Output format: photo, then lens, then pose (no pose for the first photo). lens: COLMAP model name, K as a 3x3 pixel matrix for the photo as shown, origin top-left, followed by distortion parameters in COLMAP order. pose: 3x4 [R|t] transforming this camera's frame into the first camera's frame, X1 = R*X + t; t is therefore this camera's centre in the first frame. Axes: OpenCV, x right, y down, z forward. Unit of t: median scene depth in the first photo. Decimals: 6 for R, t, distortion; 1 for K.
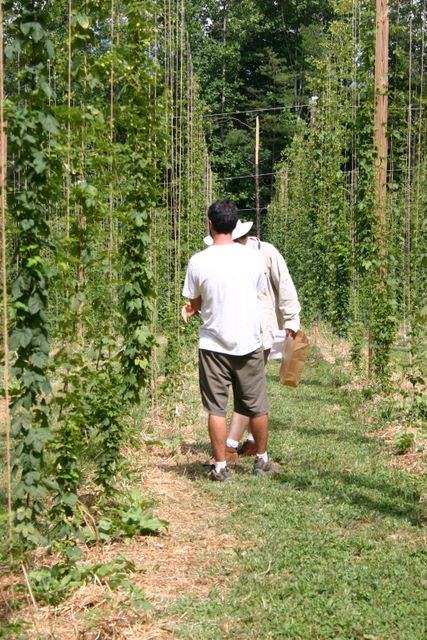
lens RADIAL K [[1602.5, 0, 213.5], [0, 1602.5, 320.1], [0, 0, 1]] dist [0.073678, 0.000000]
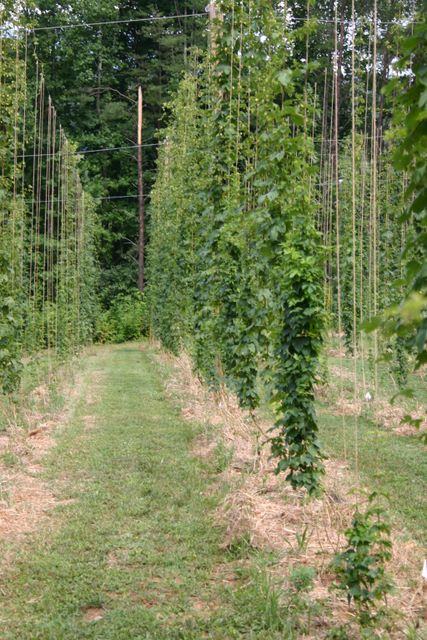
lens RADIAL K [[1602.5, 0, 213.6], [0, 1602.5, 319.6], [0, 0, 1]] dist [0.073678, 0.000000]
pose [[0.997672, -0.001068, 0.068186, 0.008434], [0.000834, 0.999994, 0.003472, -0.008012], [-0.068189, -0.003407, 0.997667, 0.157990]]
